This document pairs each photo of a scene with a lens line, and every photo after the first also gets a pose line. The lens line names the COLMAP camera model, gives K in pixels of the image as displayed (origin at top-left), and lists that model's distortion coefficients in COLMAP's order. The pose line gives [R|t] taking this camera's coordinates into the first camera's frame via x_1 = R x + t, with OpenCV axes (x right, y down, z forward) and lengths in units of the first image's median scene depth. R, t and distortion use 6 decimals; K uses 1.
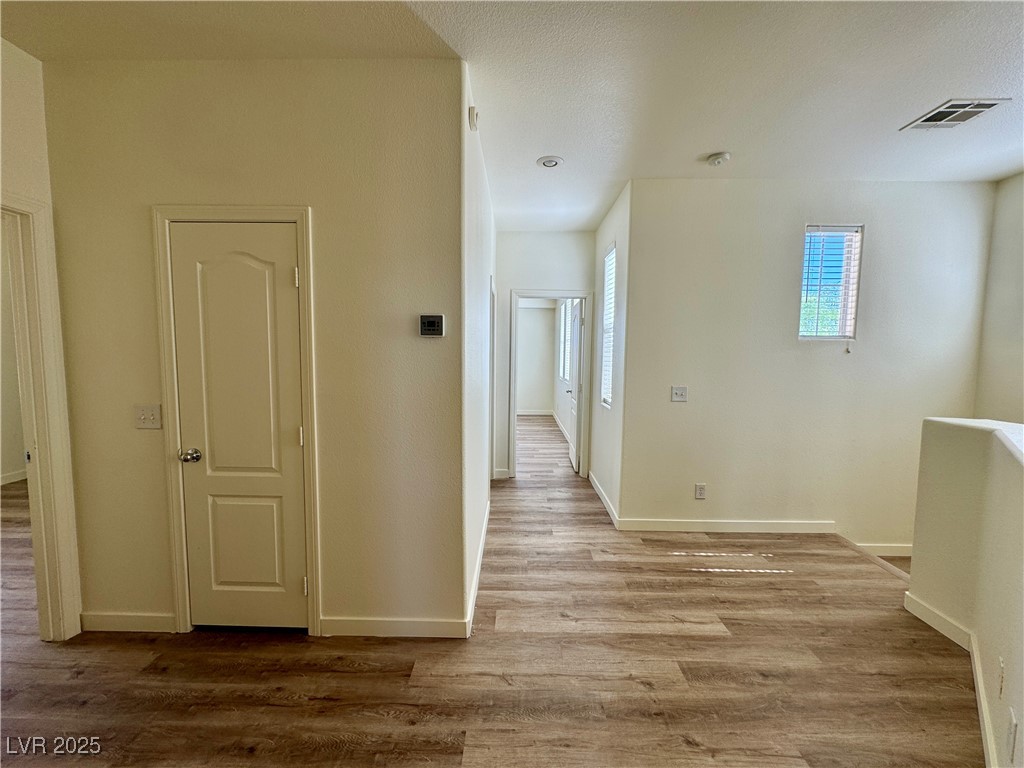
lens RADIAL K [[409.4, 0, 512.0], [0, 409.4, 384.0], [0, 0, 1]] dist [-0.001519, 0.000046]
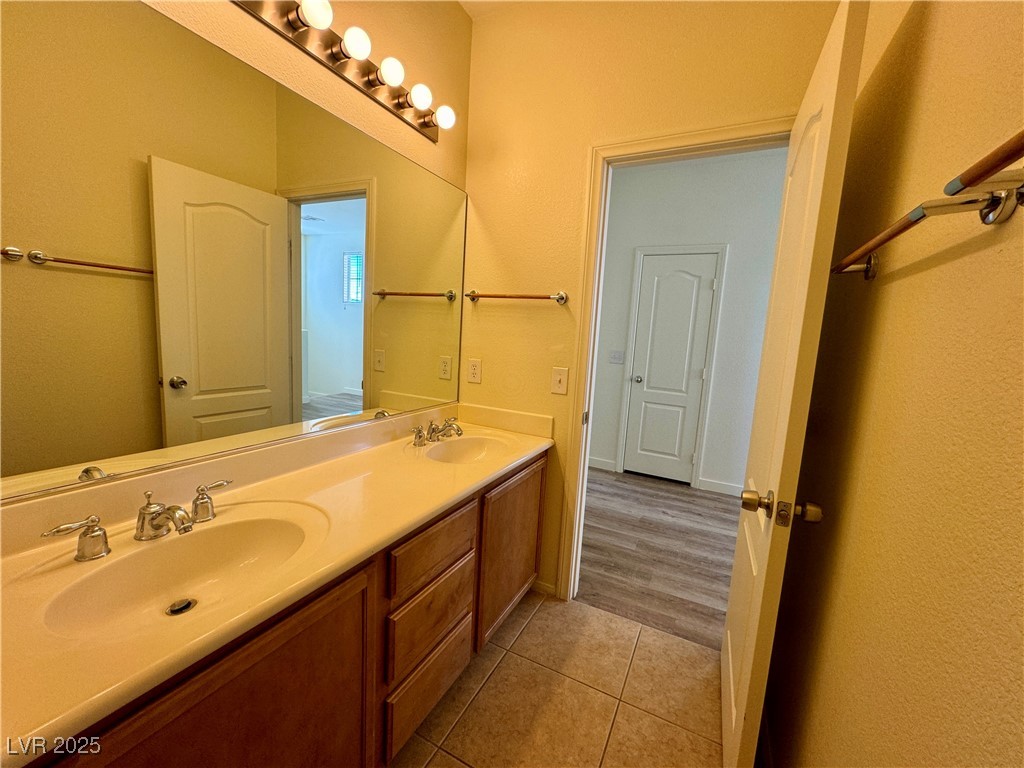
lens RADIAL K [[409.4, 0, 512.0], [0, 409.4, 384.0], [0, 0, 1]] dist [-0.001519, 0.000046]
pose [[0.892842, 0.099612, -0.439216, -0.471354], [-0.081703, 0.994876, 0.059548, 0.132089], [0.442898, -0.017282, 0.896406, -0.961916]]
